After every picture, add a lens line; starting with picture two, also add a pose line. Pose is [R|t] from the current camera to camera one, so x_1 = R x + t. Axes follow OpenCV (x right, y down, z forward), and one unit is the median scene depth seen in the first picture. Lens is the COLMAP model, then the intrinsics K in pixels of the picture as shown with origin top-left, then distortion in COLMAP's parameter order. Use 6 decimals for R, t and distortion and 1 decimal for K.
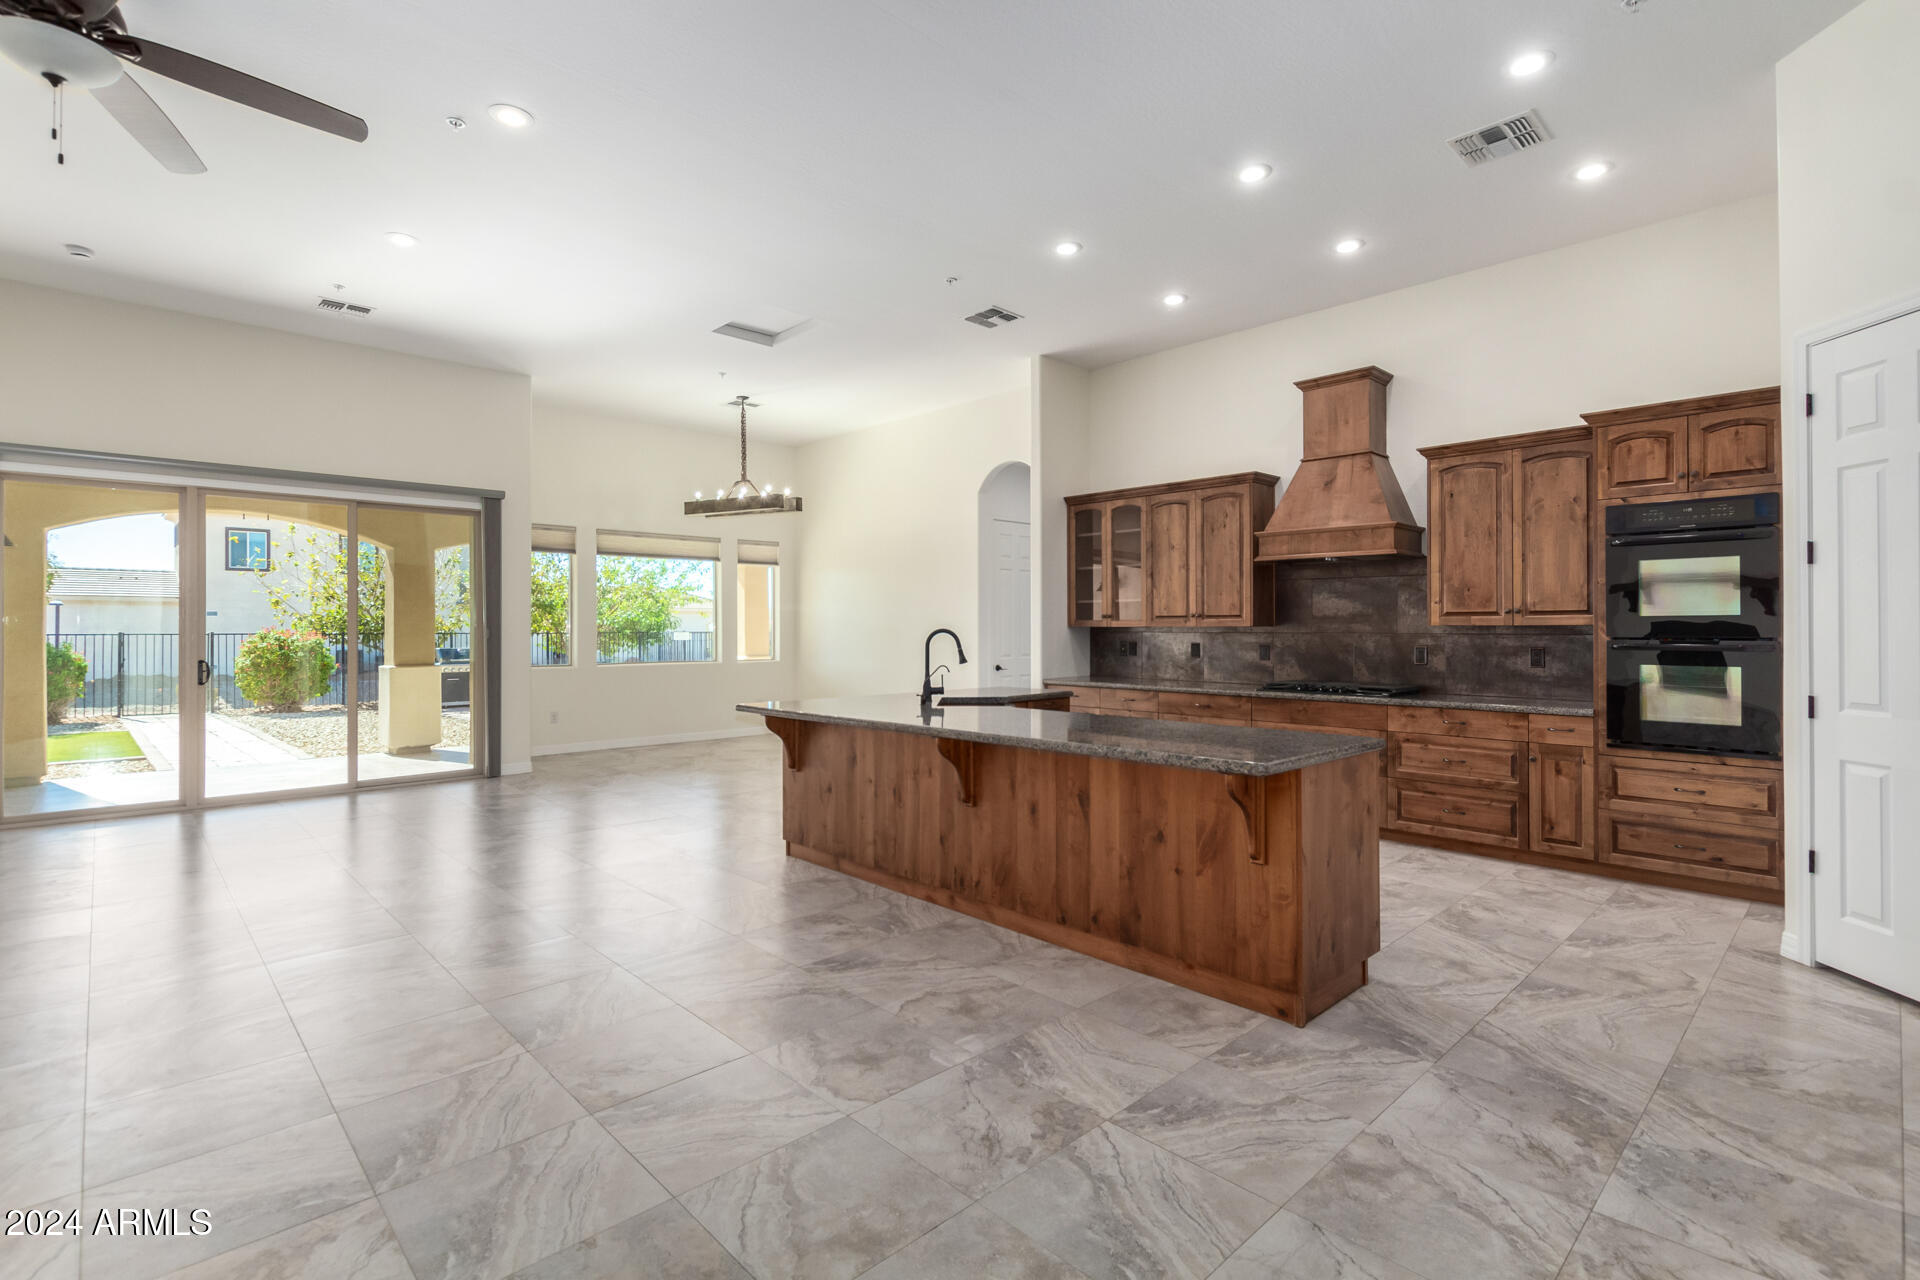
lens RADIAL K [[901.5, 0, 961.9], [0, 901.5, 621.3], [0, 0, 1]] dist [0.004237, 0.000069]
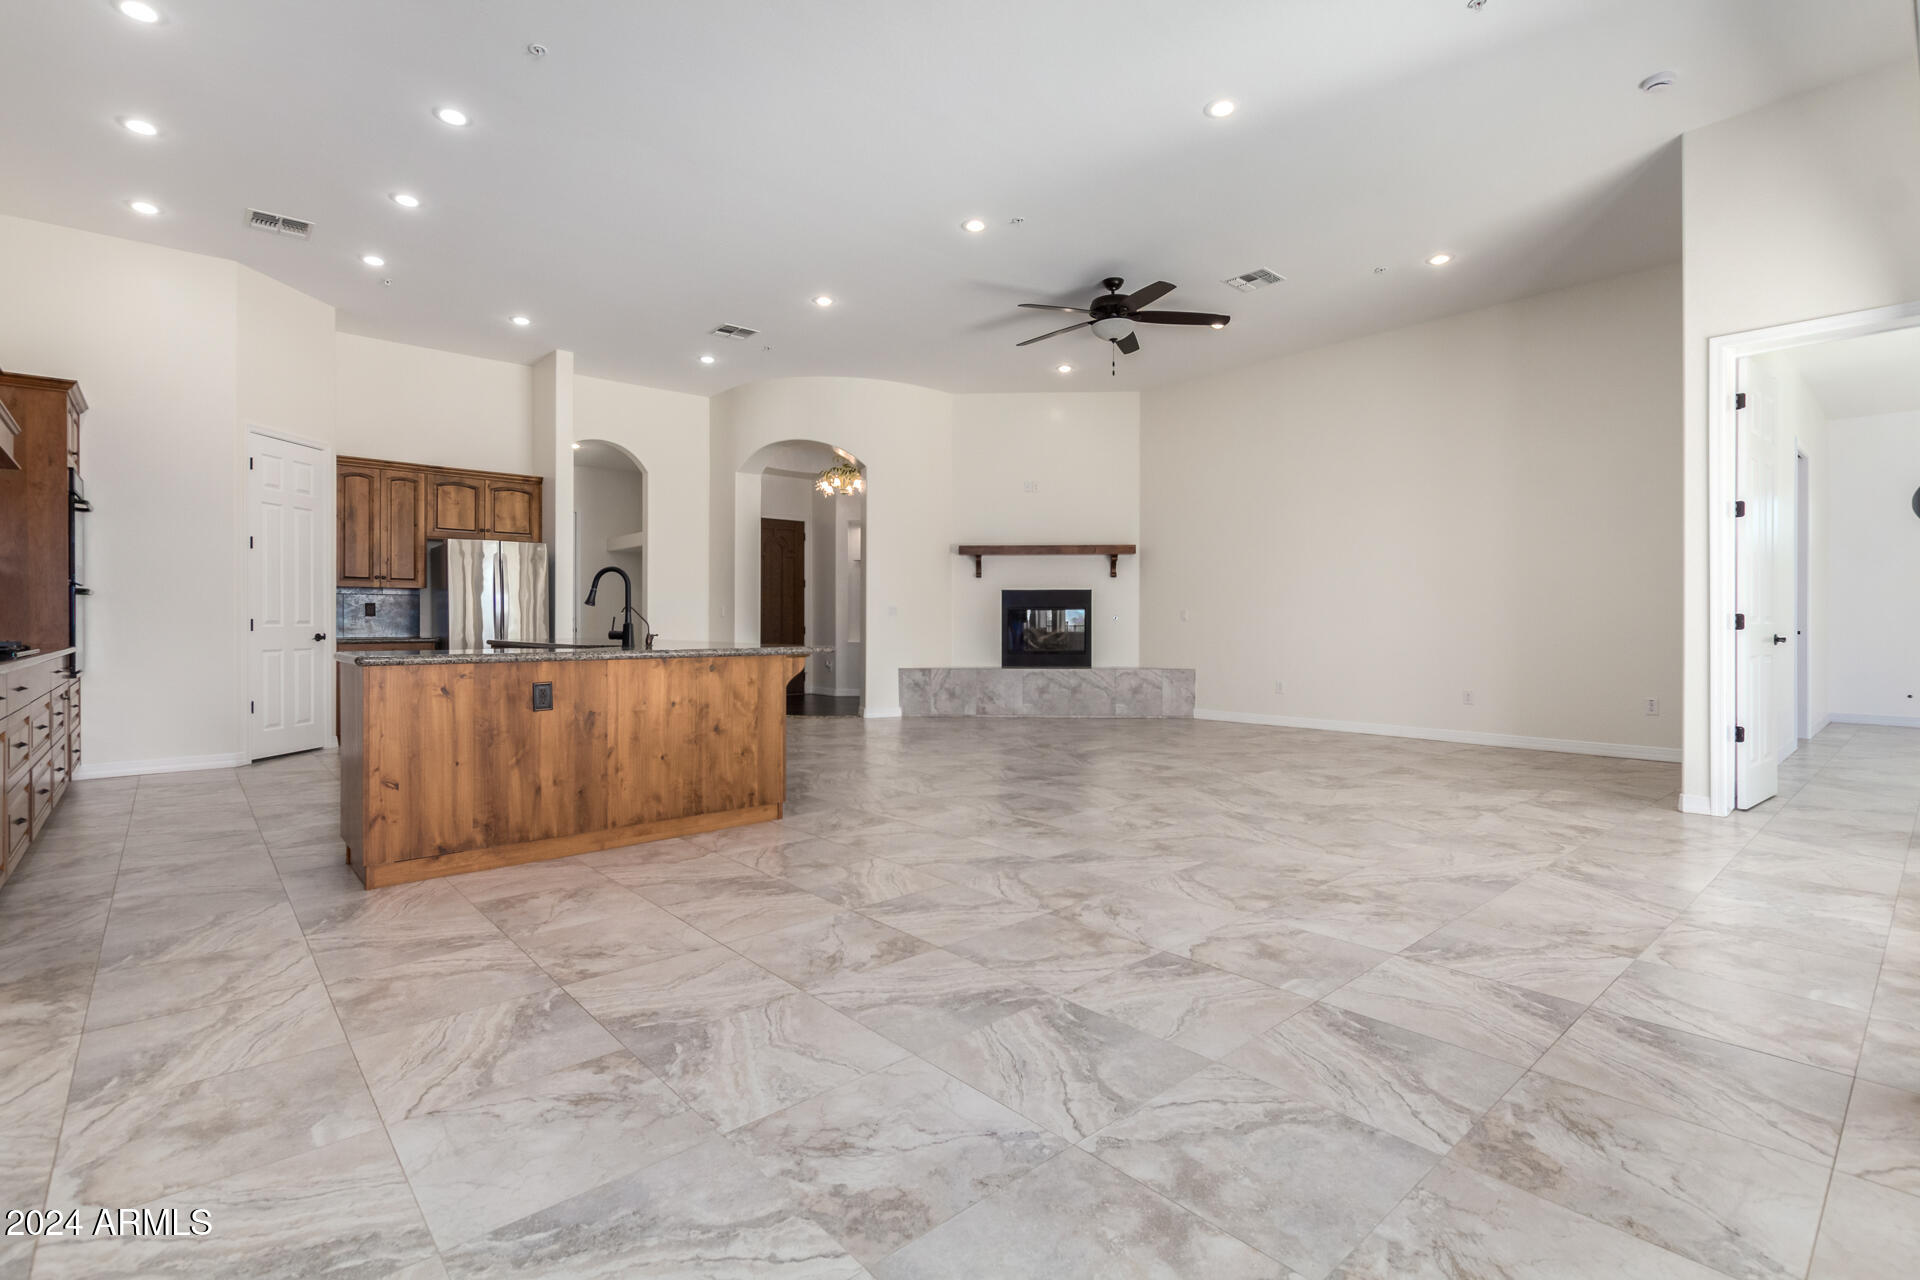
lens RADIAL K [[886.8, 0, 958.9], [0, 886.8, 628.9], [0, 0, 1]] dist [-0.001634, -0.001232]
pose [[-0.998992, 0.003167, 0.044768, -0.413426], [0.003143, 0.999995, -0.000625, 0.073601], [-0.044770, -0.000484, -0.998997, 1.893174]]
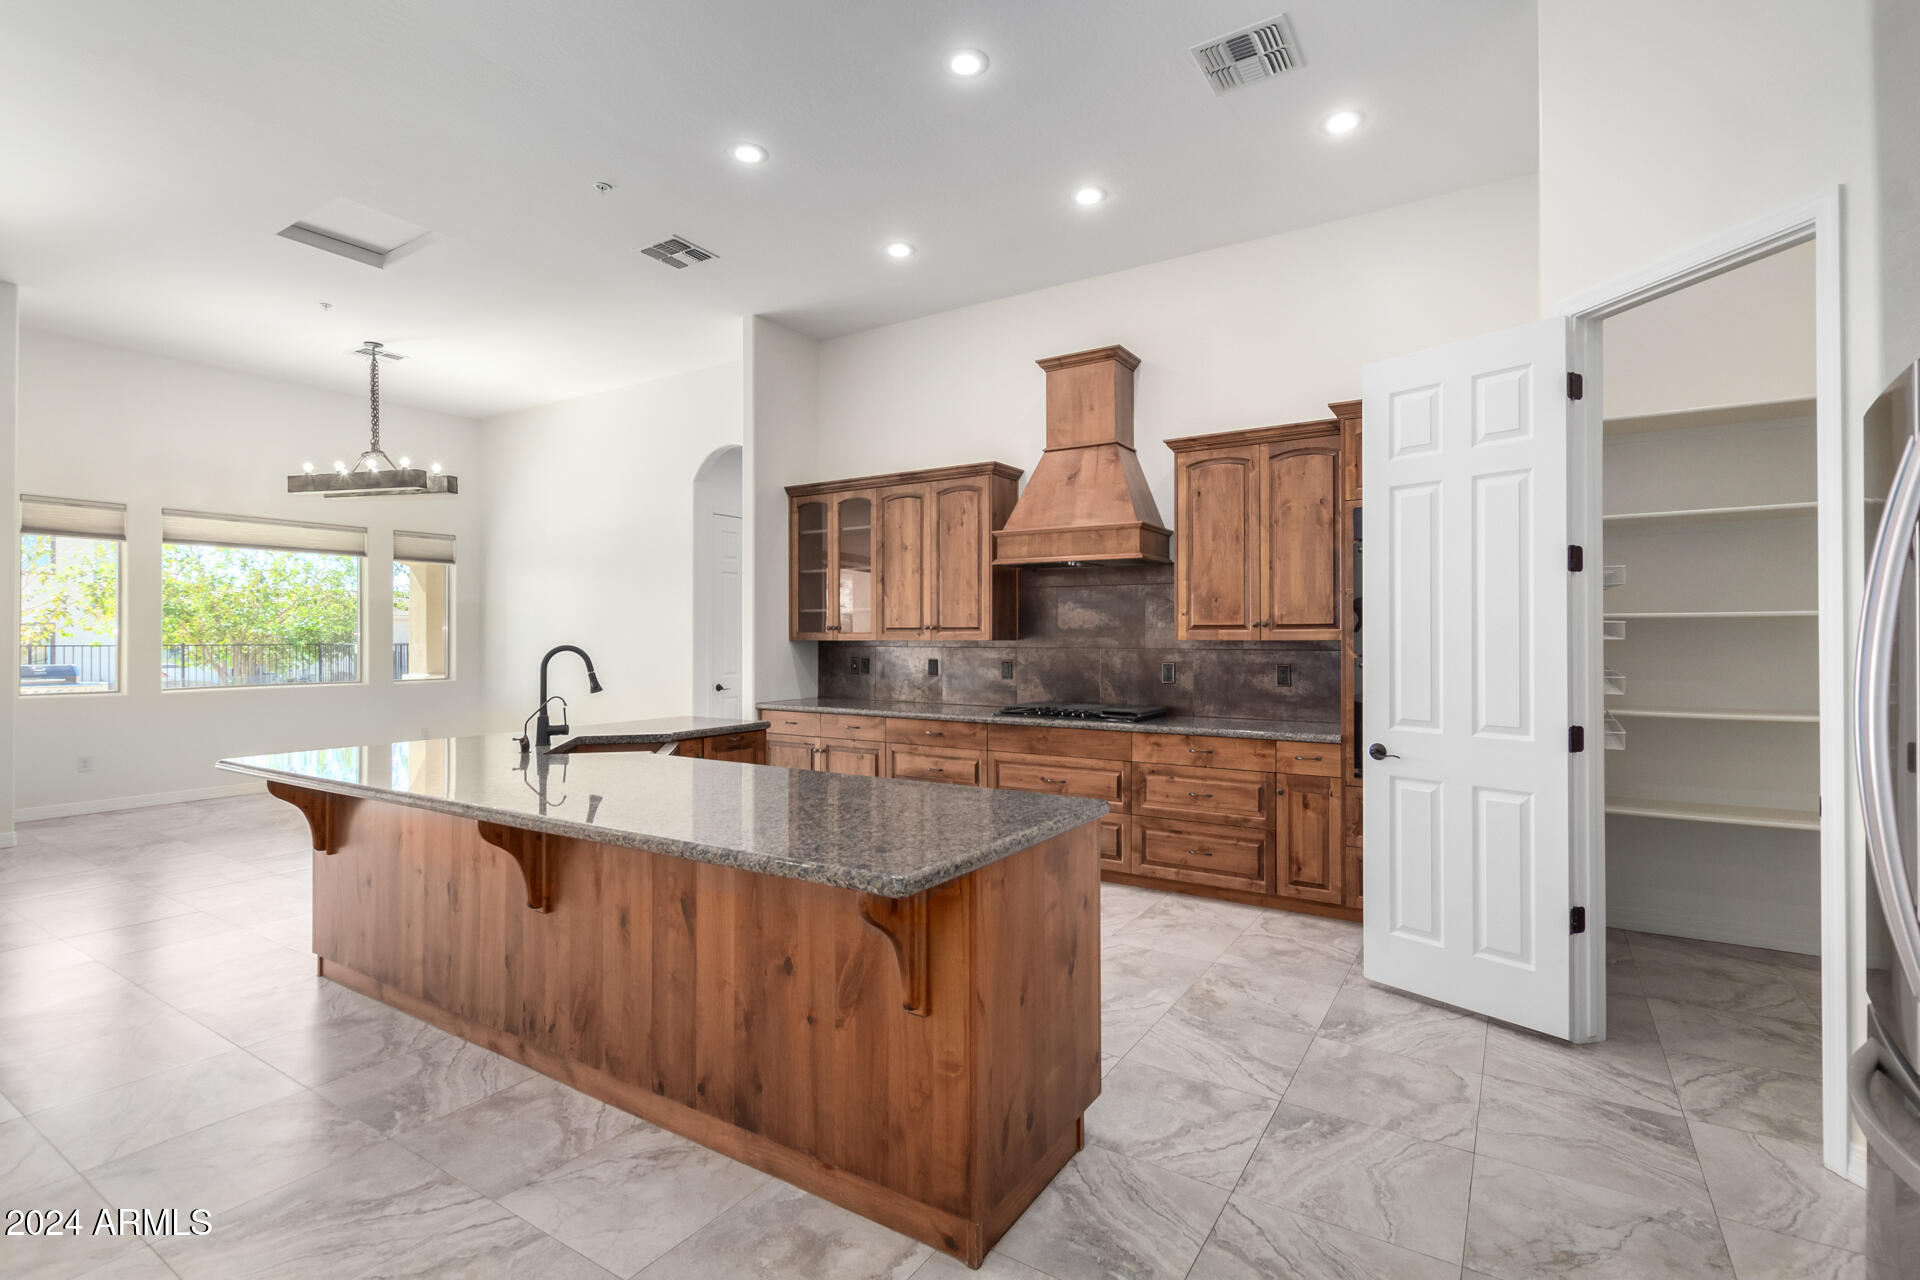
lens RADIAL K [[886.4, 0, 983.2], [0, 886.4, 630.6], [0, 0, 1]] dist [-0.000119, 0.000500]
pose [[0.968555, 0.002772, 0.248786, 0.129212], [-0.002472, 0.999996, -0.001518, -0.003287], [-0.248789, 0.000855, 0.968557, 0.223565]]
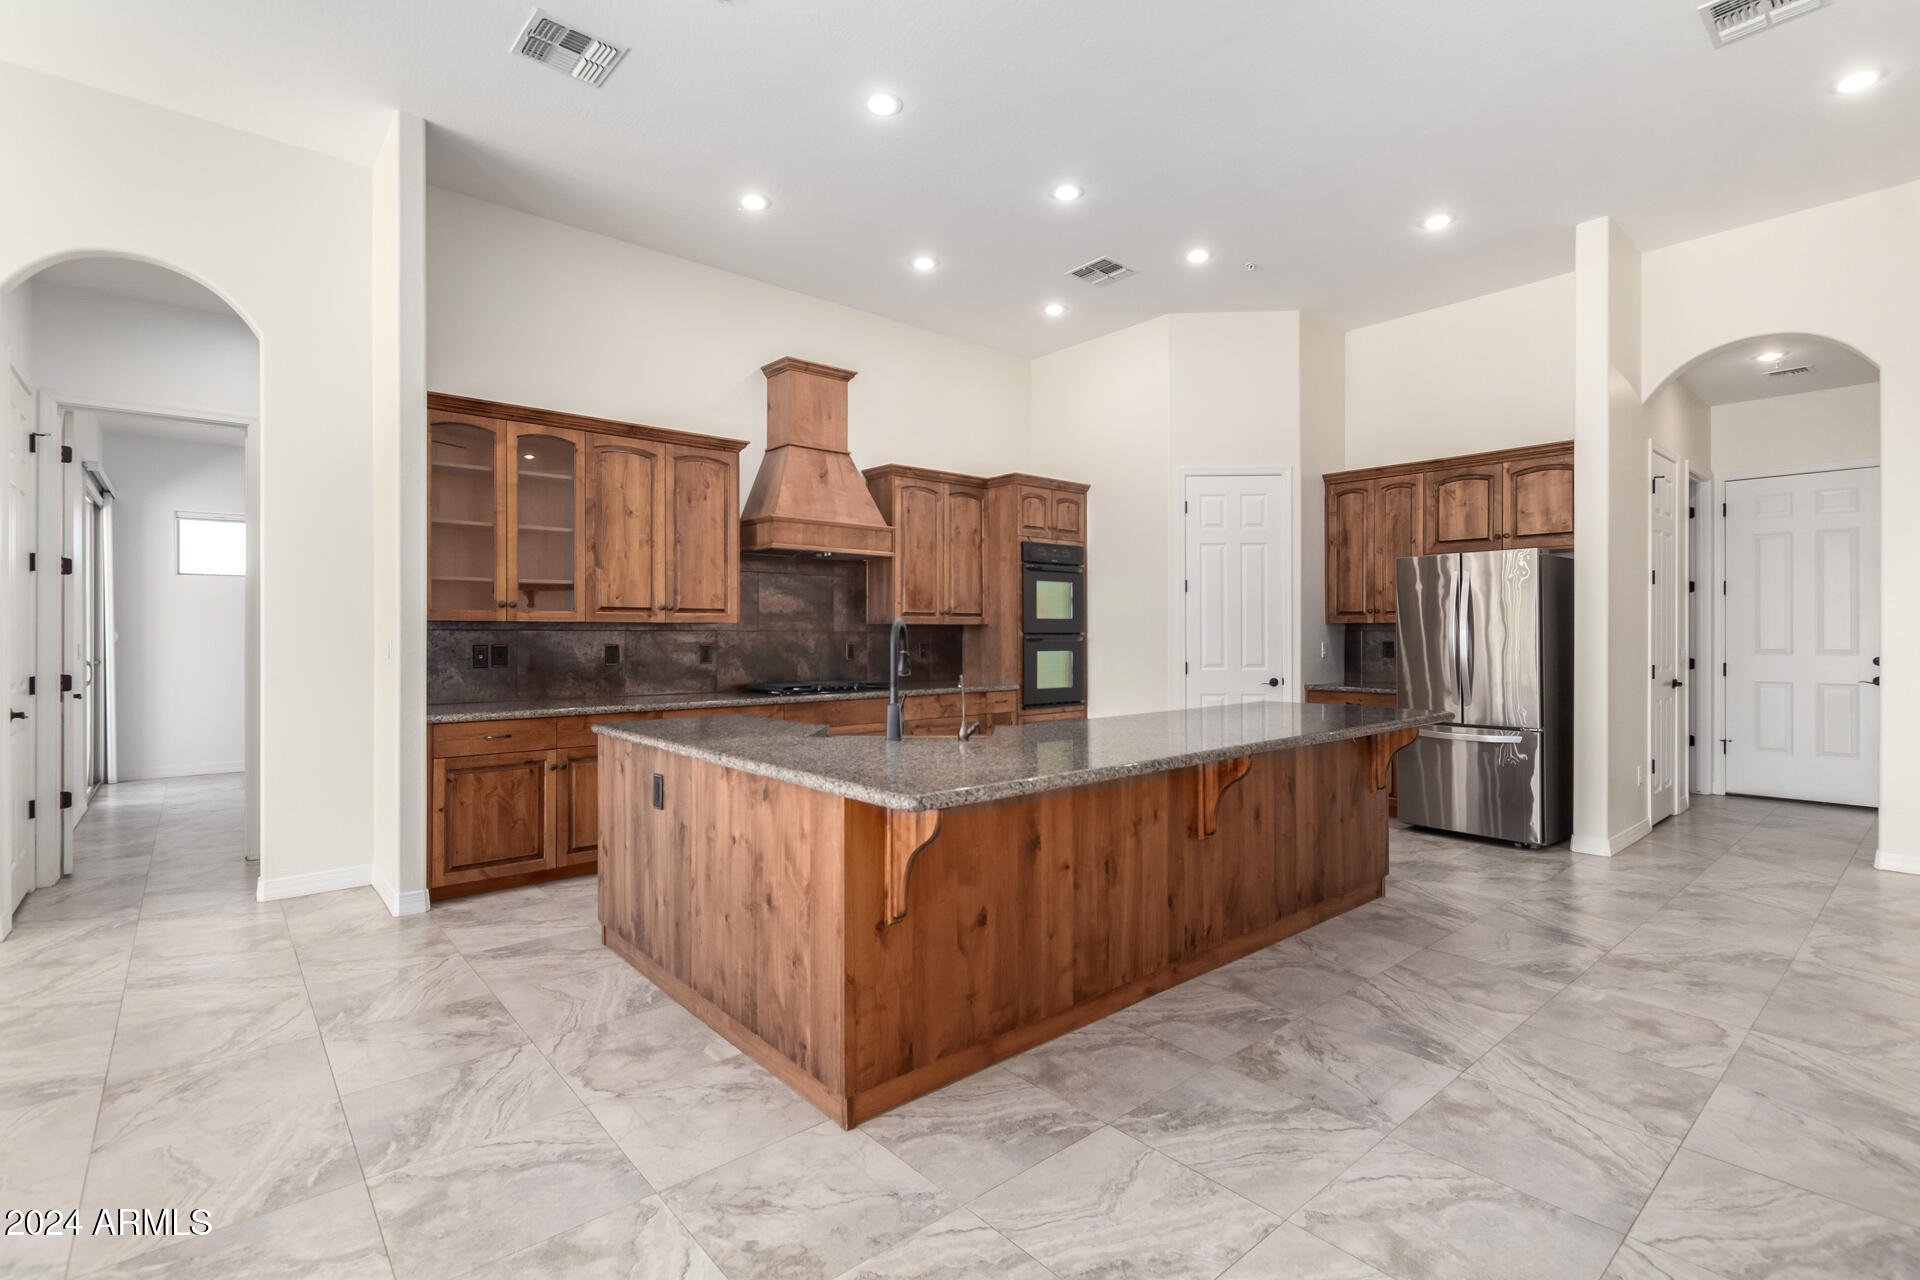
lens RADIAL K [[881.1, 0, 971.3], [0, 881.1, 638.4], [0, 0, 1]] dist [-0.003501, -0.000109]
pose [[0.047247, -0.003247, 0.998878, -0.624379], [-0.005837, 0.999977, 0.003527, 0.020145], [-0.998866, -0.005997, 0.047227, 0.934293]]
